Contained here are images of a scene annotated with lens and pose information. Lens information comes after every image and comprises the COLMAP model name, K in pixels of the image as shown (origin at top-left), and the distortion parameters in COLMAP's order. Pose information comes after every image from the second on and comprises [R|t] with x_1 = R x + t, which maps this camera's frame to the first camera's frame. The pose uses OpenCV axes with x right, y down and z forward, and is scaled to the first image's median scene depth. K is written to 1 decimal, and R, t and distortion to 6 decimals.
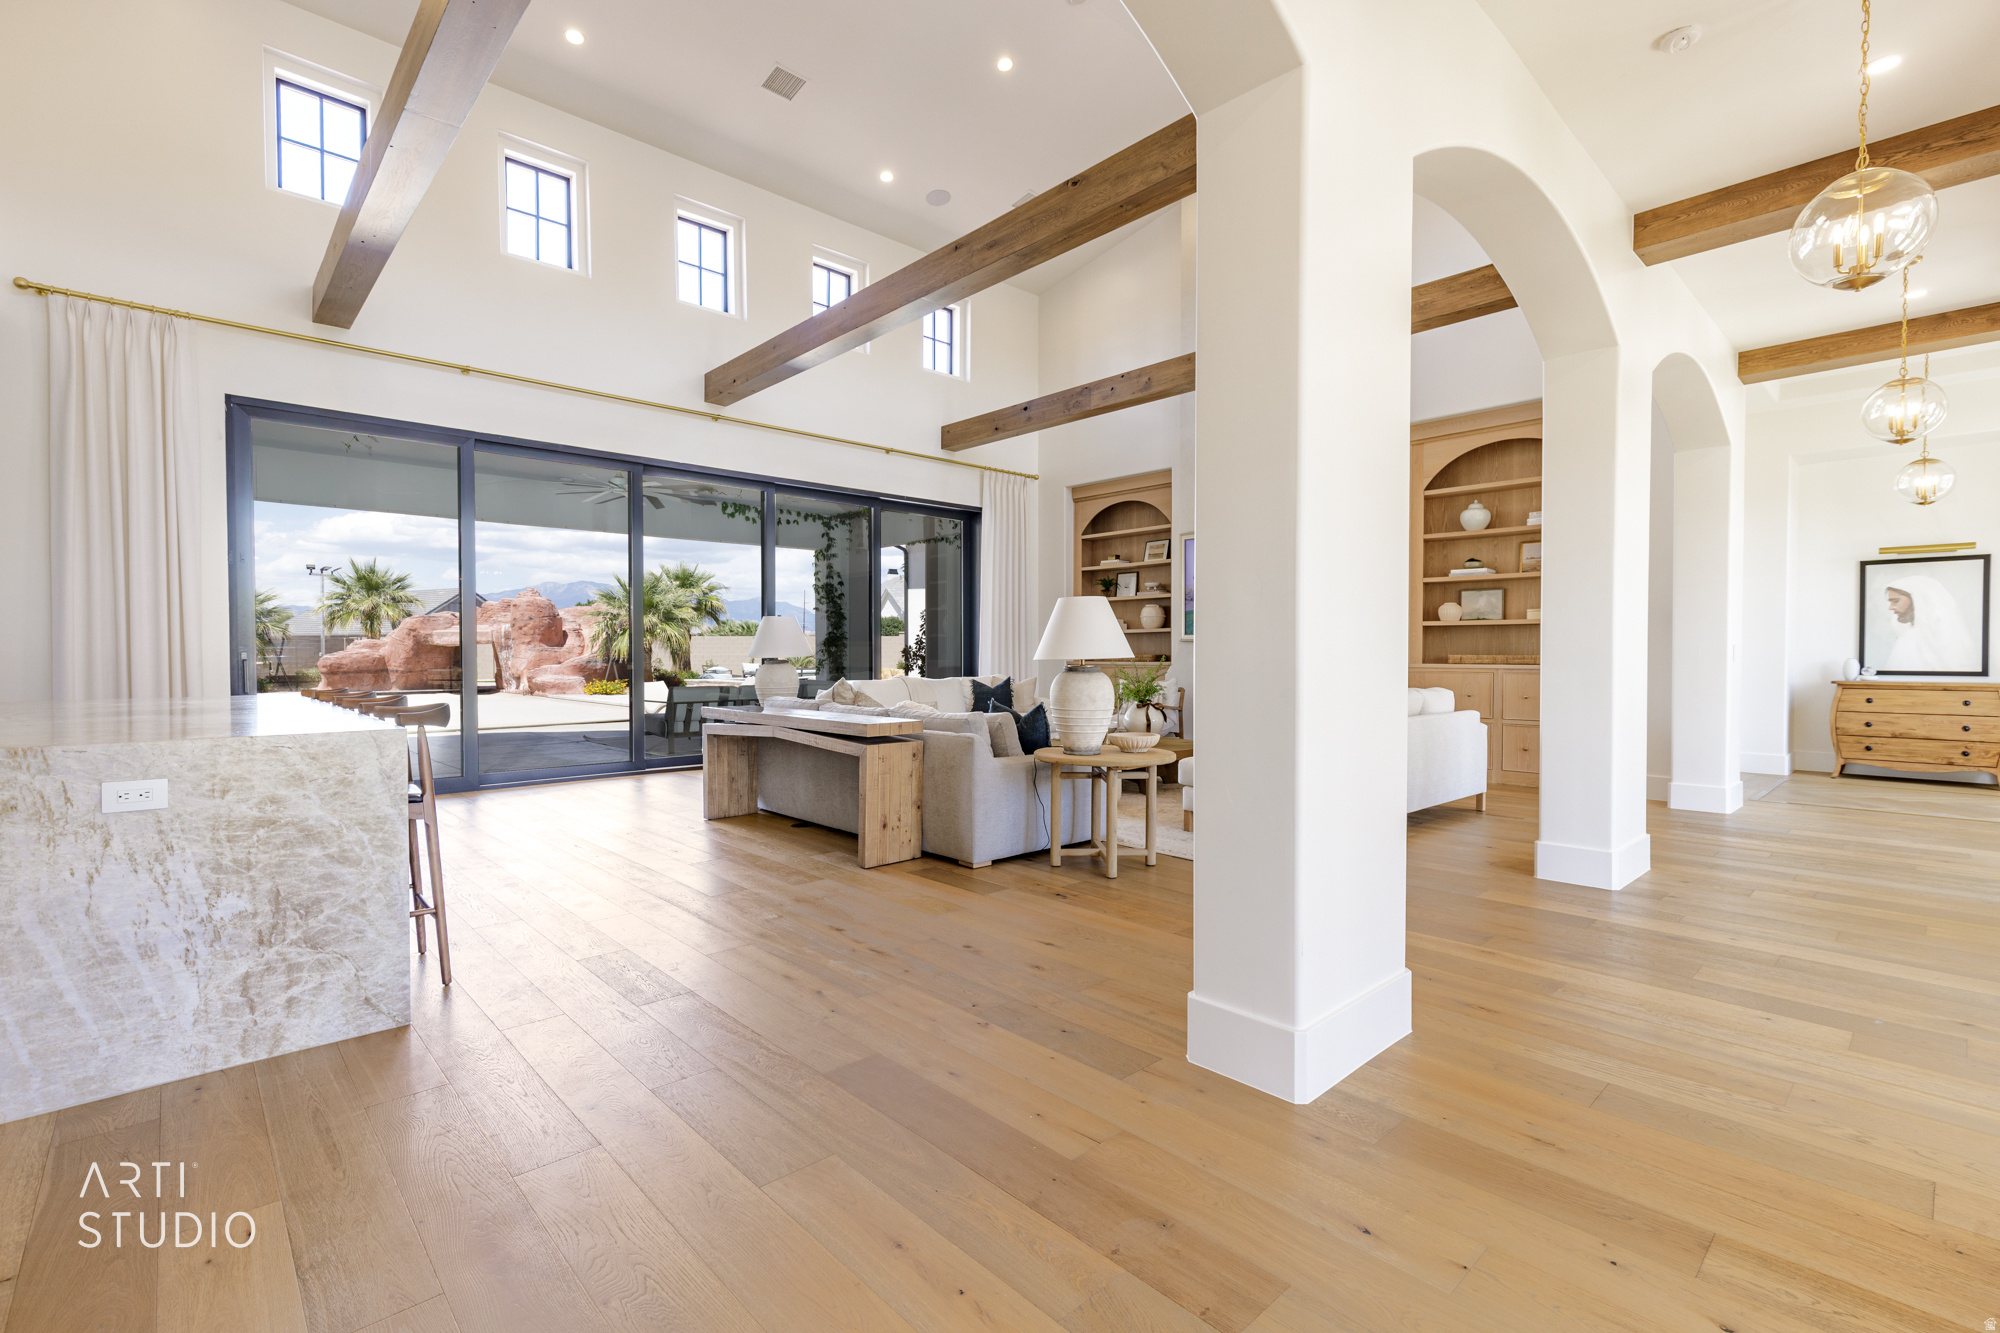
lens RADIAL K [[893.1, 0, 1000.3], [0, 893.1, 665.0], [0, 0, 1]] dist [-0.002166, -0.000202]
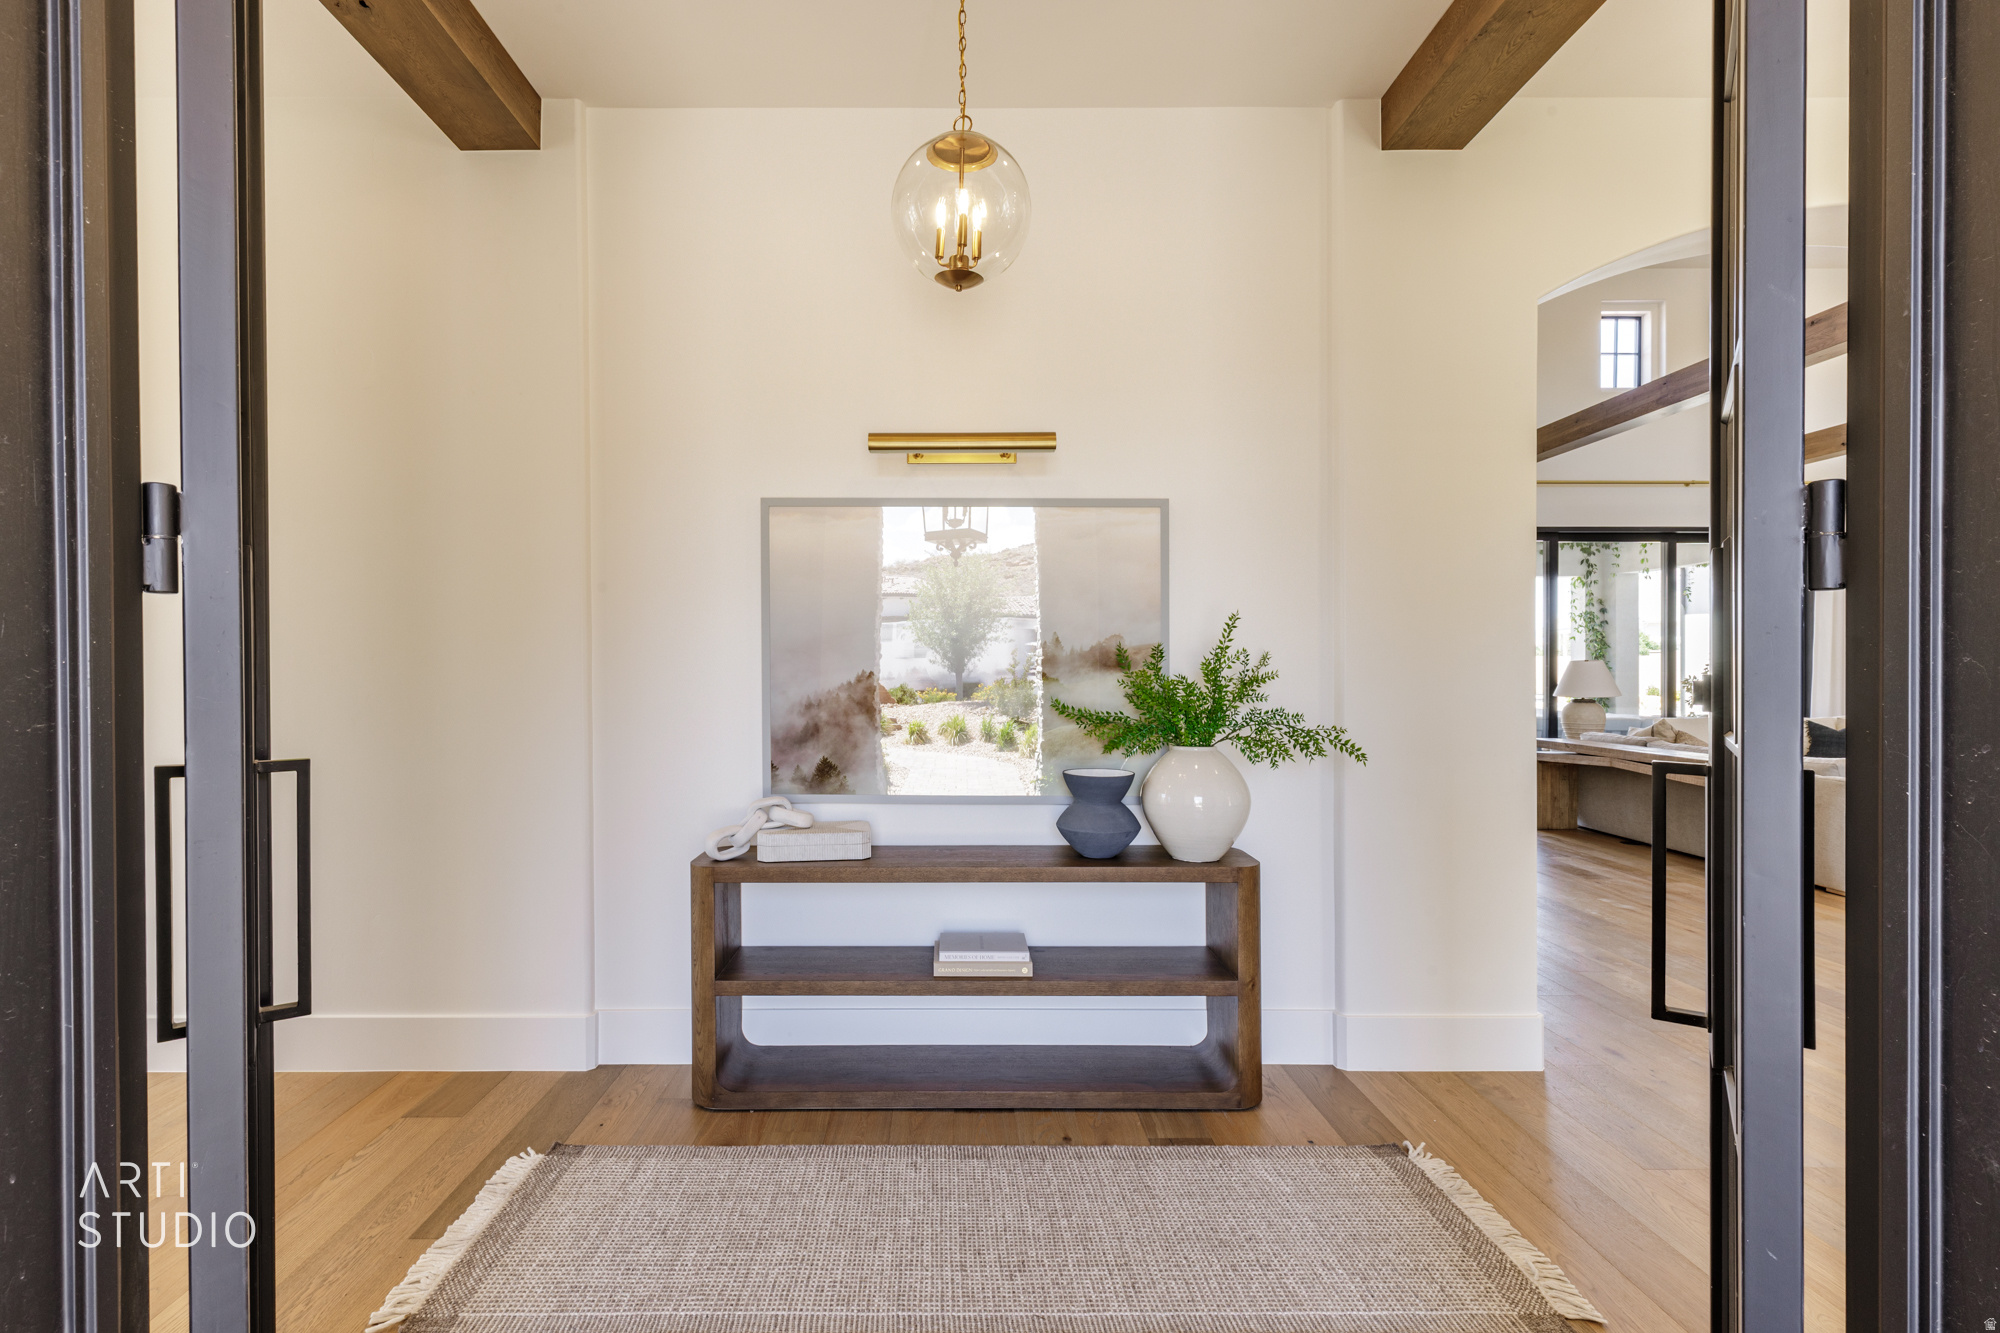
lens RADIAL K [[893.1, 0, 996.4], [0, 893.1, 671.9], [0, 0, 1]] dist [-0.002166, -0.000202]
pose [[0.740731, 0.006539, -0.671770, -0.017534], [-0.015610, 0.999850, -0.007481, -0.008485], [0.671620, 0.016027, 0.740722, -0.148067]]
